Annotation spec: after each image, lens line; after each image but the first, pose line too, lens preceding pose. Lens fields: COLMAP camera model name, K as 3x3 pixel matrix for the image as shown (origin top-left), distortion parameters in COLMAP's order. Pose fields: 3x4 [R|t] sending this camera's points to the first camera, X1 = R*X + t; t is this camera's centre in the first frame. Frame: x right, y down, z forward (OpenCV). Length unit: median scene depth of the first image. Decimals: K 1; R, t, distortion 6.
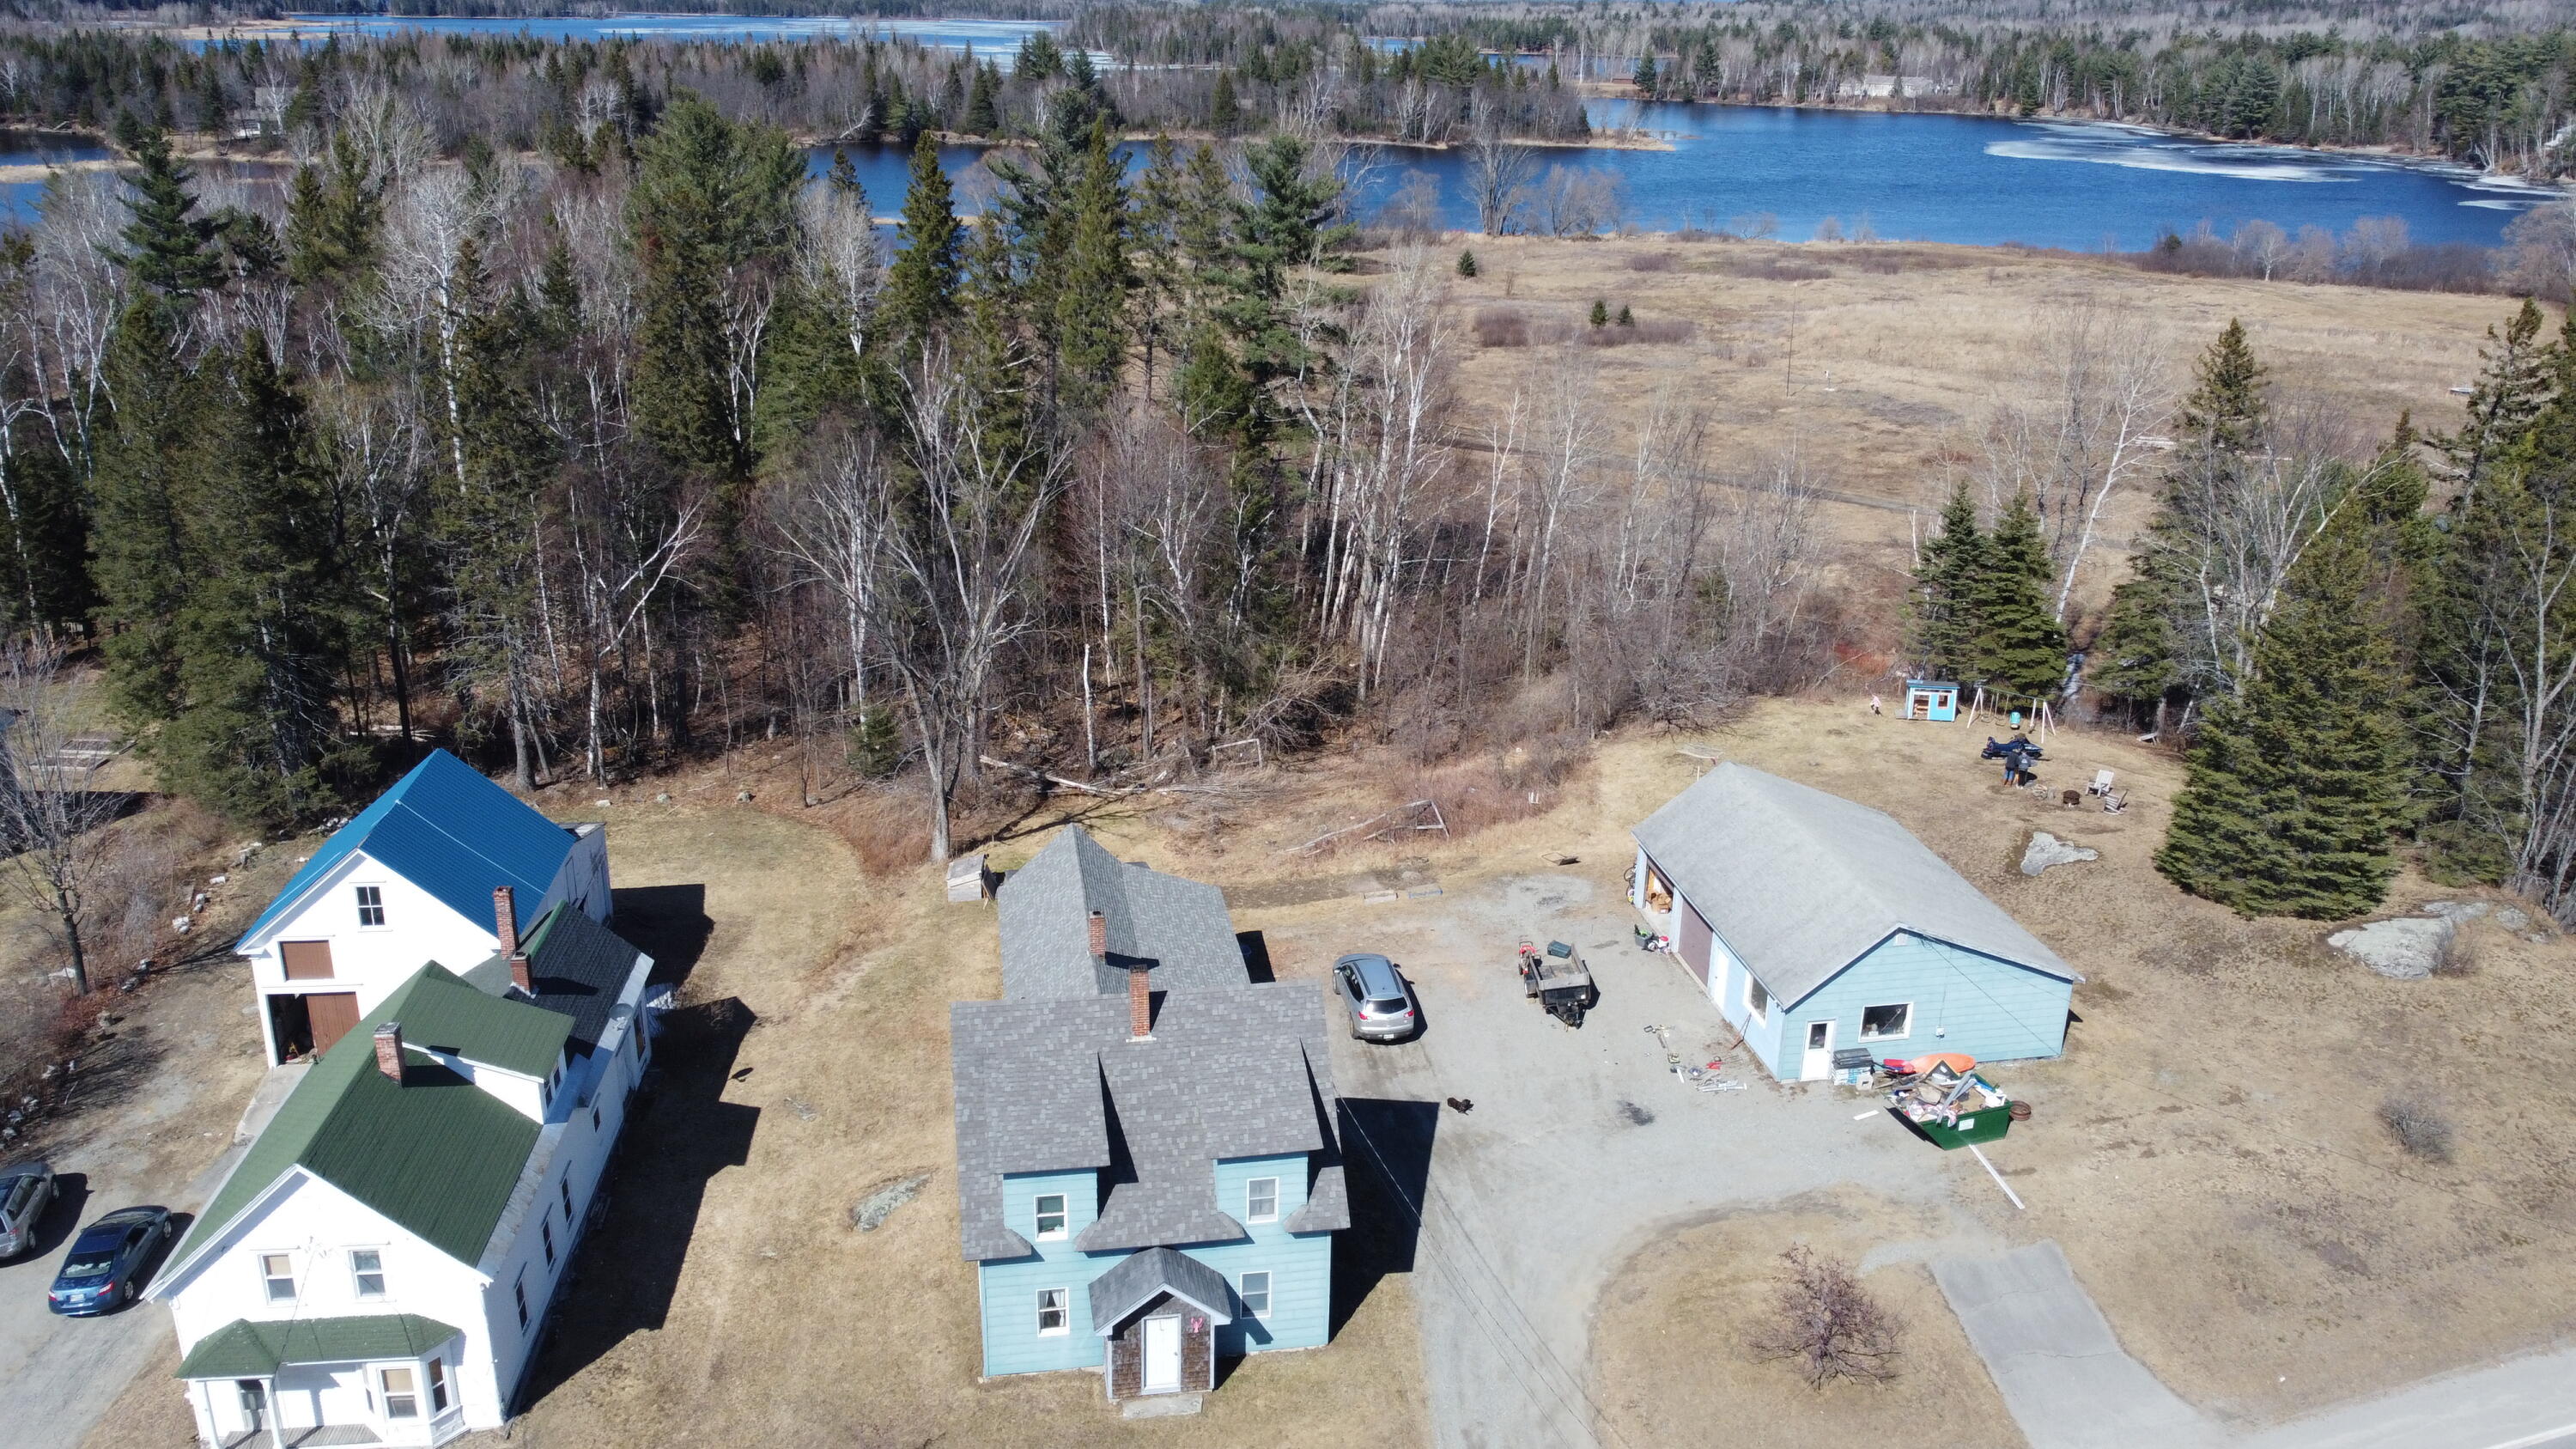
lens RADIAL K [[2009.9, 0, 1288.0], [0, 2009.9, 724.5], [0, 0, 1]] dist [0.009714, -0.014413]
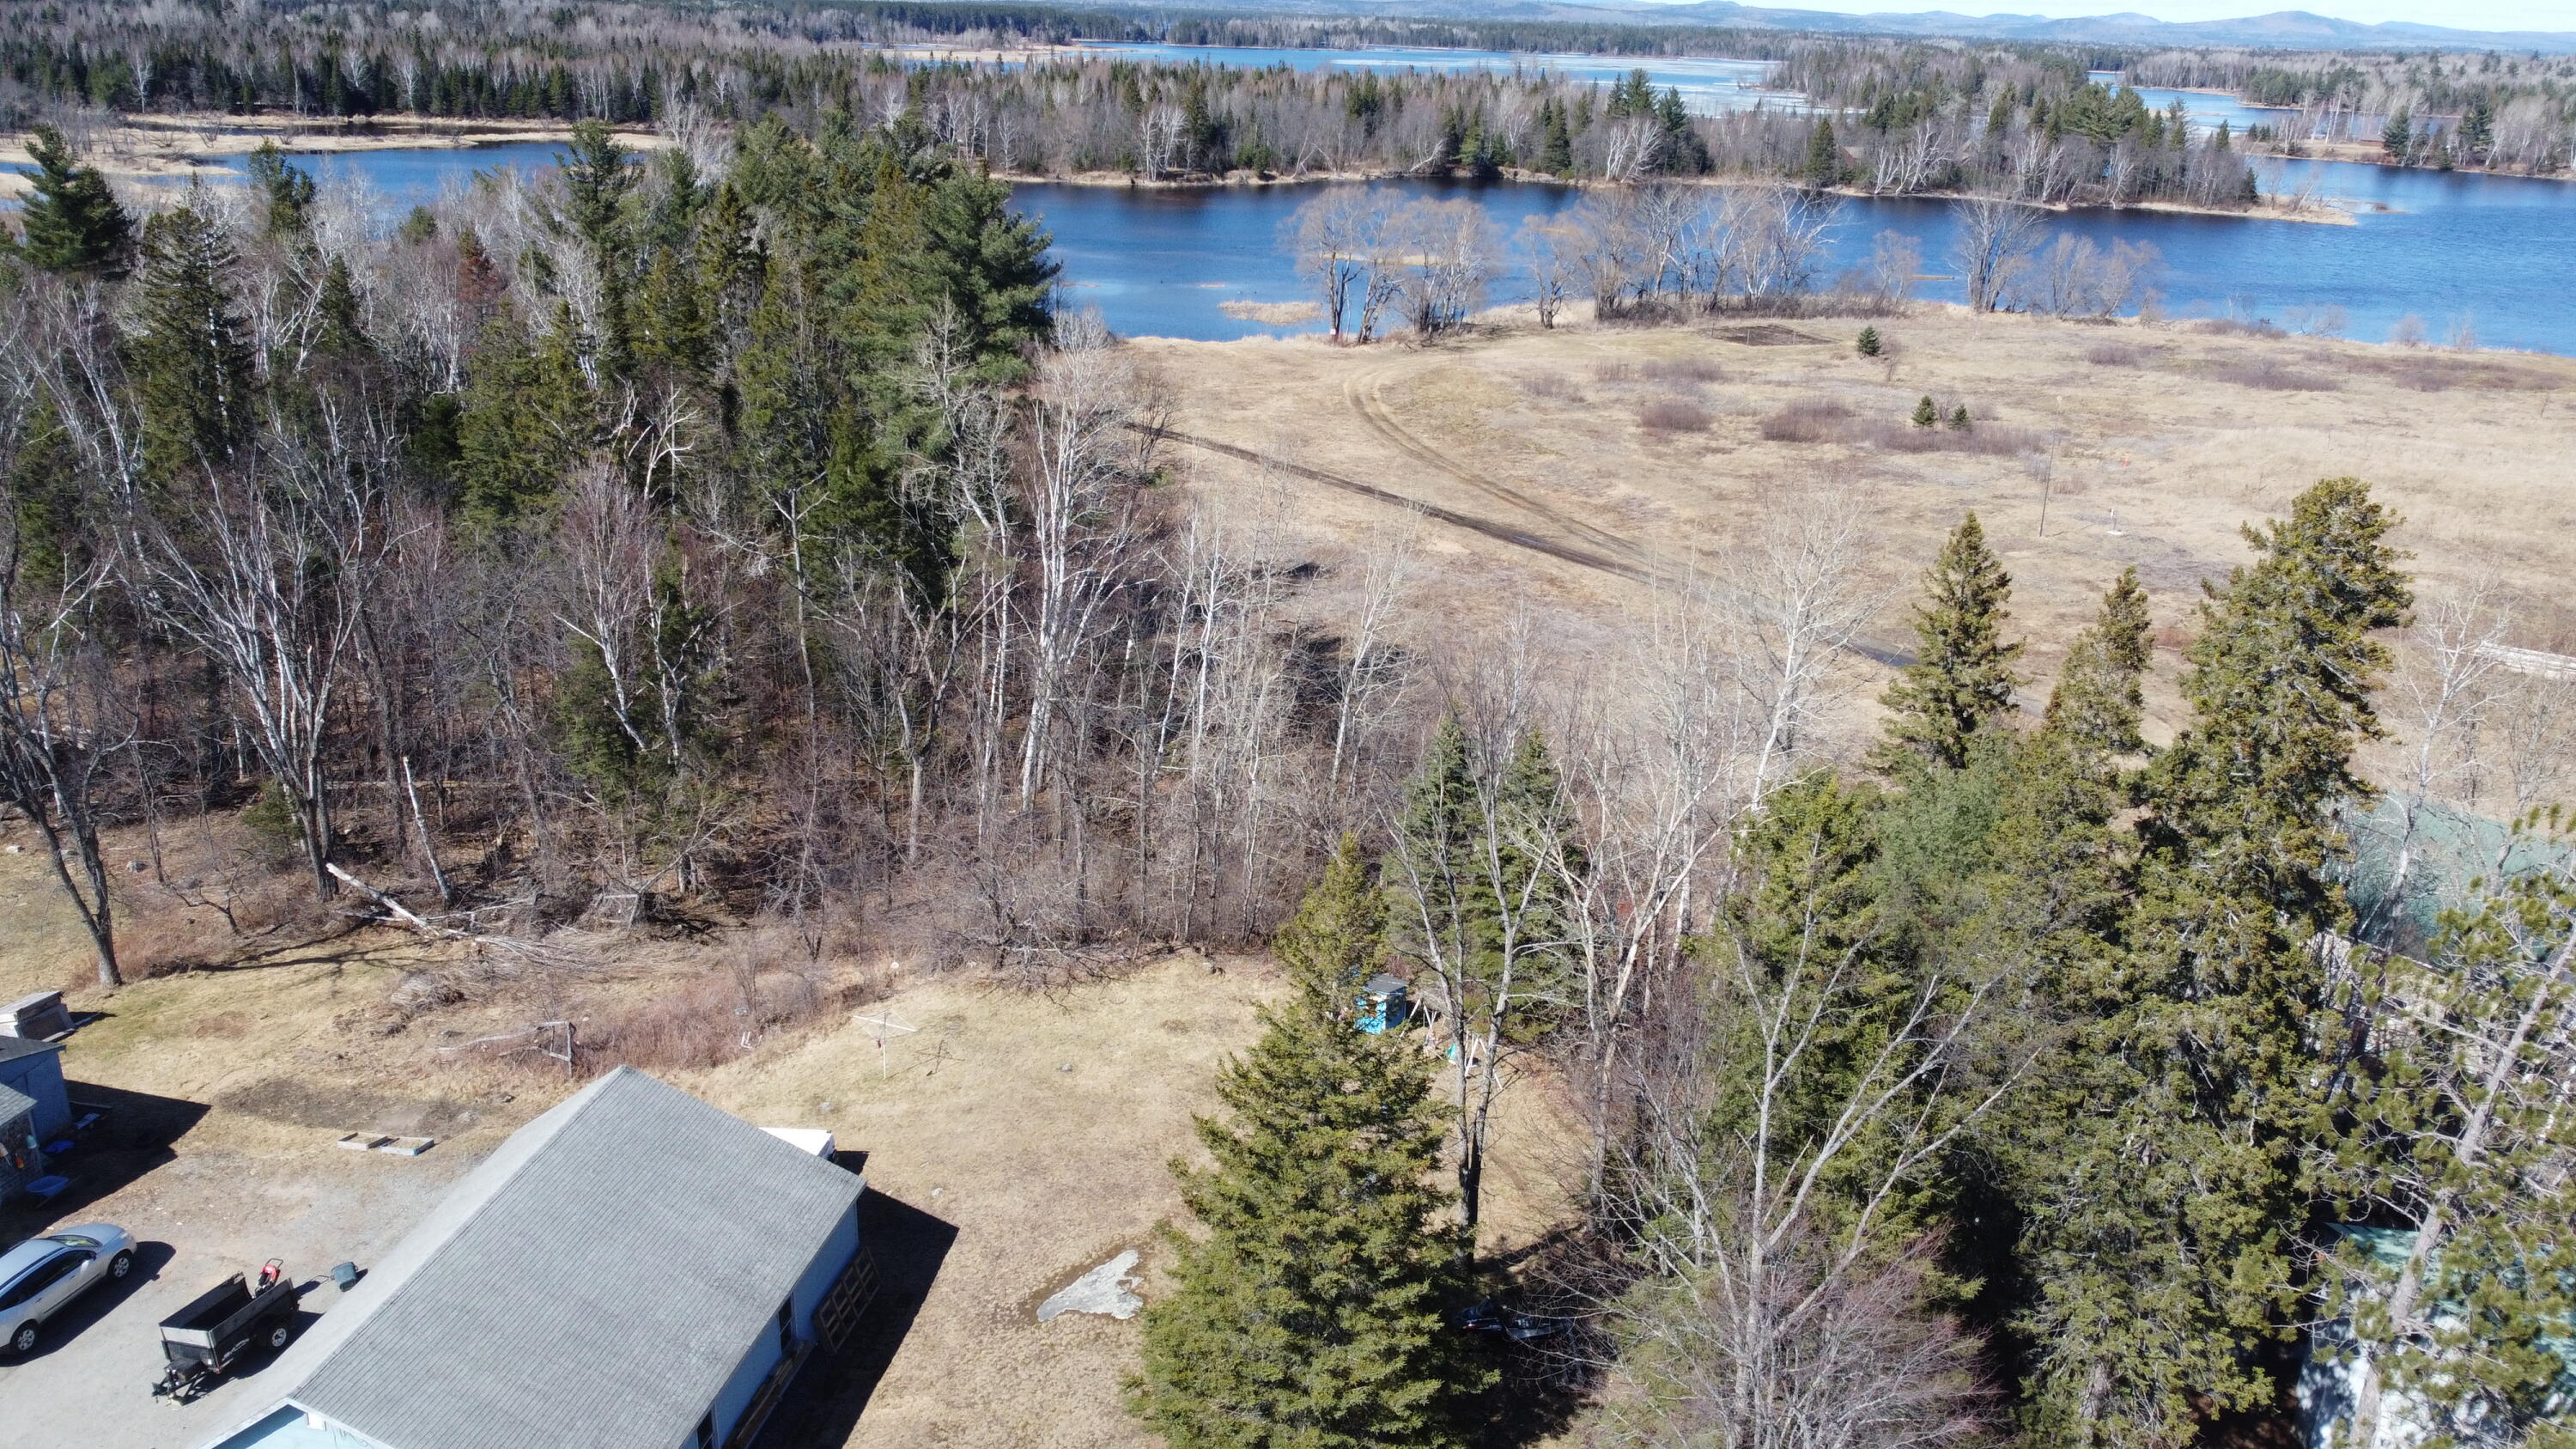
lens RADIAL K [[2009.9, 0, 1288.0], [0, 2009.9, 724.5], [0, 0, 1]] dist [0.009714, -0.014413]
pose [[0.928566, 0.135910, -0.345390, 0.096488], [-0.141913, 0.989847, 0.007976, -0.020246], [0.342967, 0.041609, 0.938425, 0.059283]]
